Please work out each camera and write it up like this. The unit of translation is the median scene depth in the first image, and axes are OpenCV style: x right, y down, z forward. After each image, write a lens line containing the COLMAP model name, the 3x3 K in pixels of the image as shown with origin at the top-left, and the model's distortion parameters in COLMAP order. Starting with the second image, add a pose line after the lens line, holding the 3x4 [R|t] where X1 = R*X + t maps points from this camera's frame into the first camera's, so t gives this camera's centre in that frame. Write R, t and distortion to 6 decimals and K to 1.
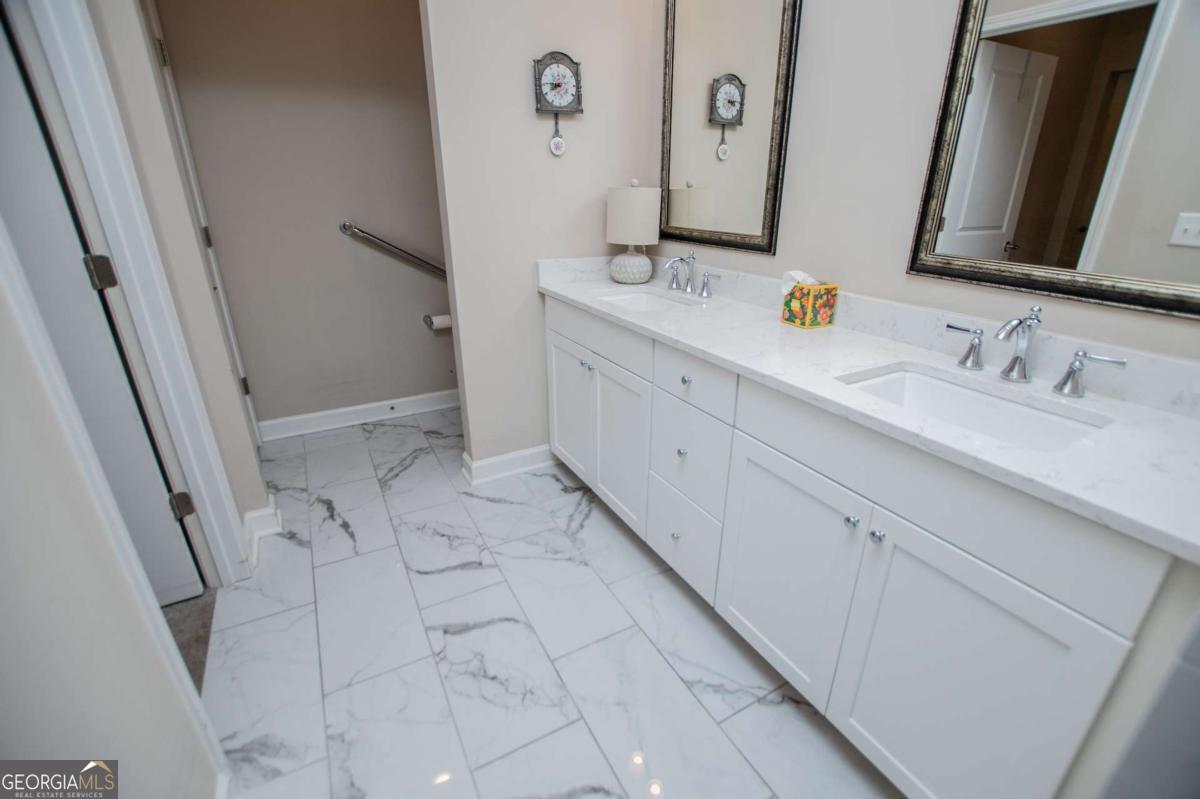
lens RADIAL K [[531.8, 0, 605.9], [0, 531.8, 402.8], [0, 0, 1]] dist [-0.027795, 0.000556]
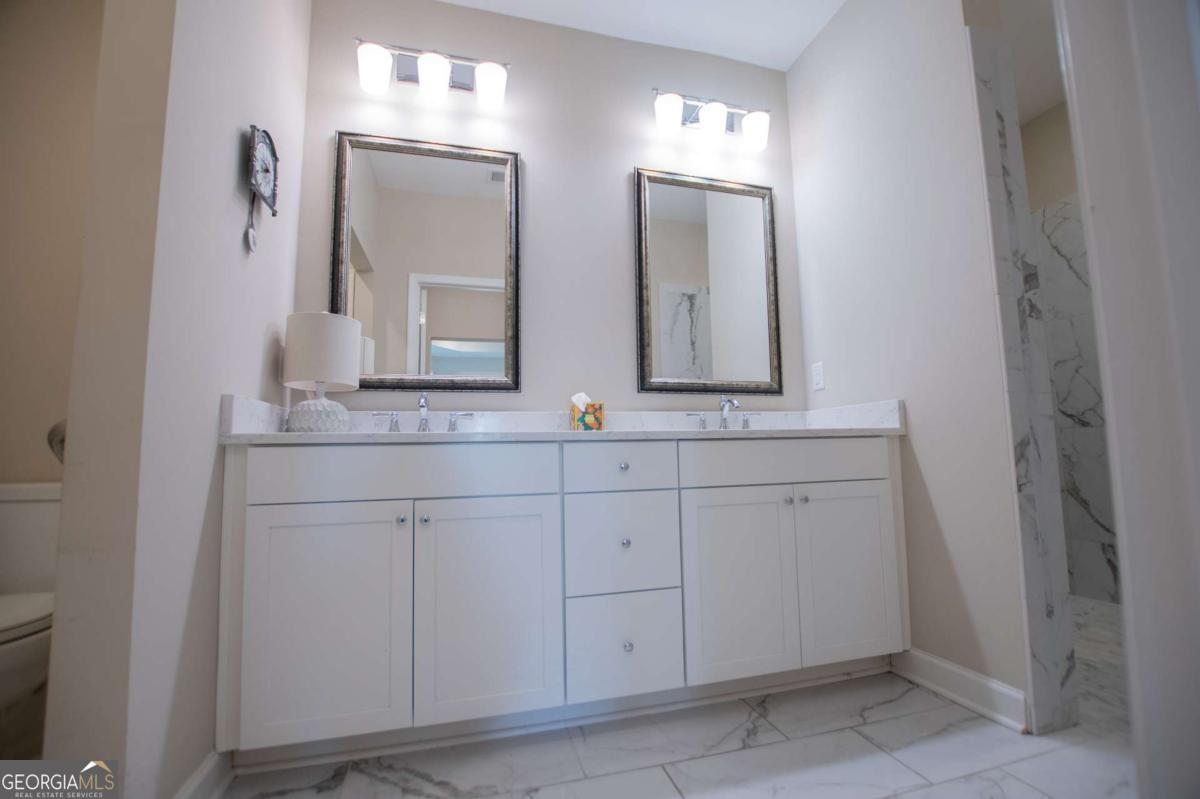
lens RADIAL K [[531.8, 0, 605.9], [0, 531.8, 402.8], [0, 0, 1]] dist [-0.027795, 0.000556]
pose [[0.227577, 0.093566, 0.969254, -0.866869], [0.384945, 0.905650, -0.177809, 0.018614], [-0.894442, 0.413575, 0.170088, 0.752627]]
